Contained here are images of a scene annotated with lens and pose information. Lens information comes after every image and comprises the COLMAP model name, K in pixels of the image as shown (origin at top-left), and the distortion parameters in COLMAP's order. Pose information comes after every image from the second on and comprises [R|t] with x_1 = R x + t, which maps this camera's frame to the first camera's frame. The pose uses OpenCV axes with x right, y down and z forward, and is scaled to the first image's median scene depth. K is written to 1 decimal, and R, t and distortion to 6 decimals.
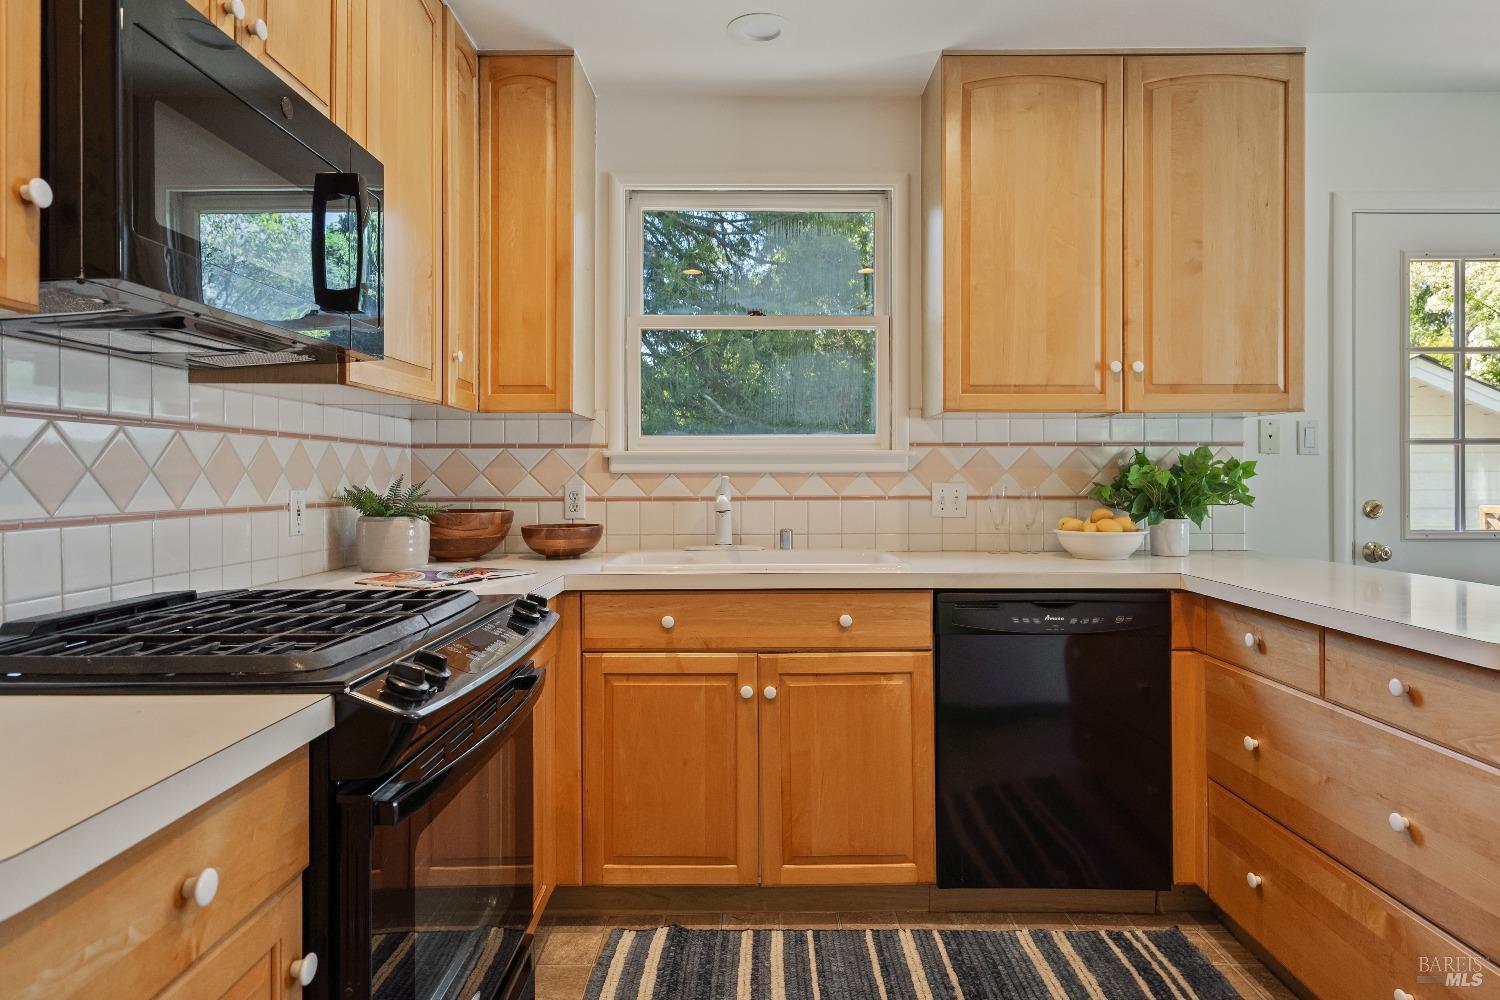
lens RADIAL K [[876.6, 0, 755.1], [0, 876.6, 484.2], [0, 0, 1]] dist [0.012033, -0.002632]
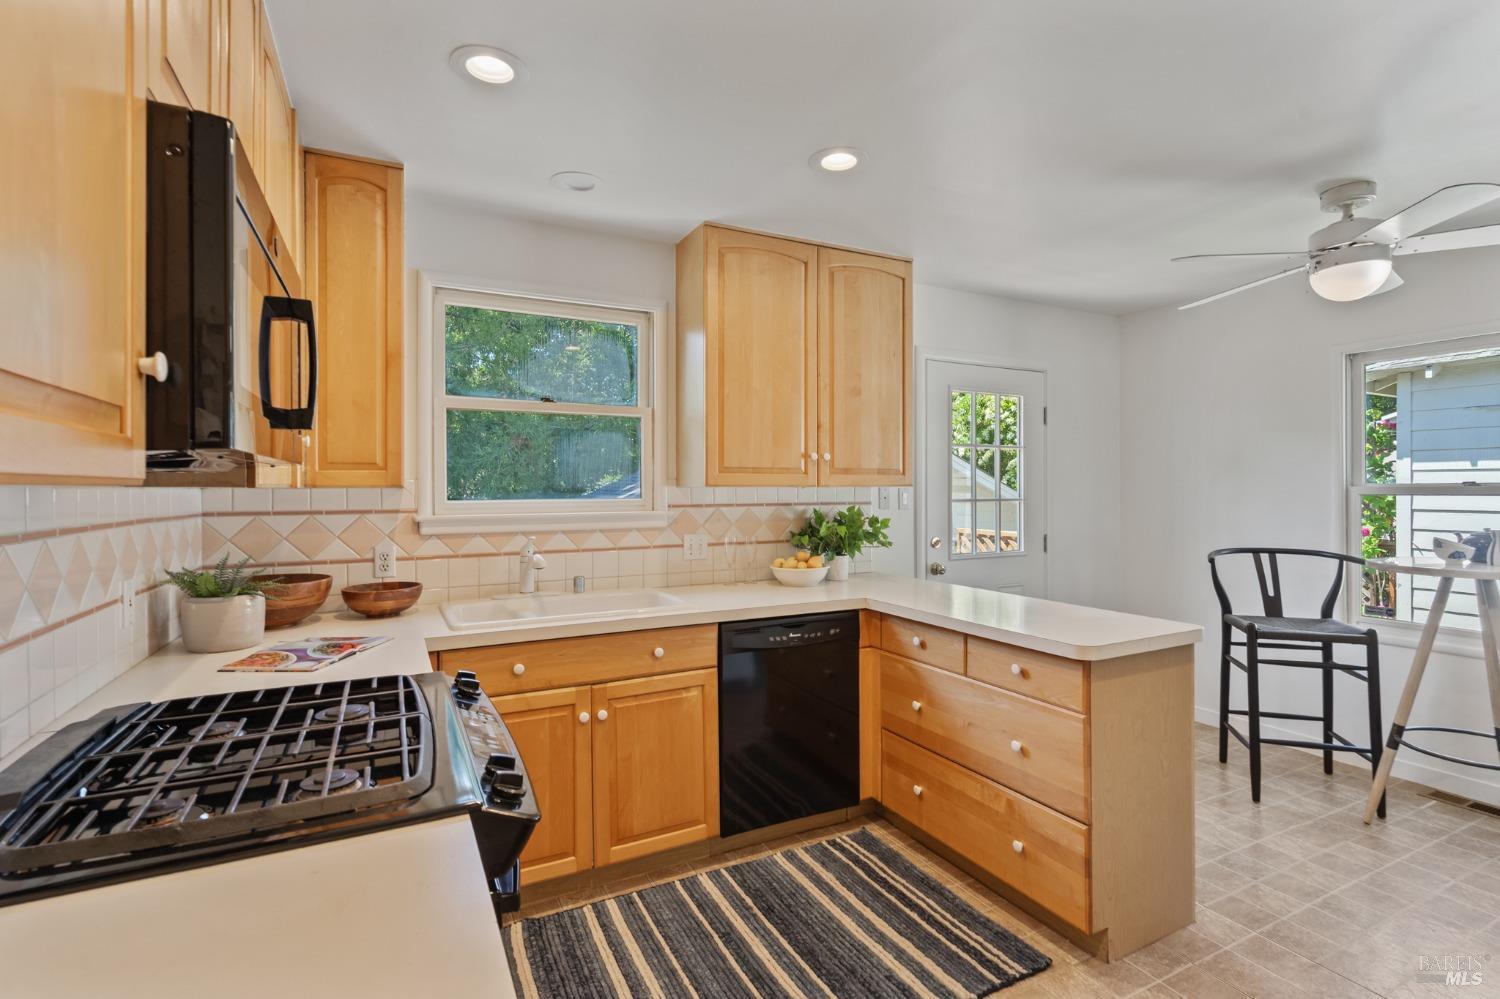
lens RADIAL K [[700.1, 0, 747.7], [0, 700.1, 501.6], [0, 0, 1]] dist [-0.001715, 0.001759]
pose [[0.891883, -0.008974, 0.452177, -0.224633], [0.005257, 0.999941, 0.009476, -0.071420], [-0.452235, -0.006075, 0.891878, 0.004598]]
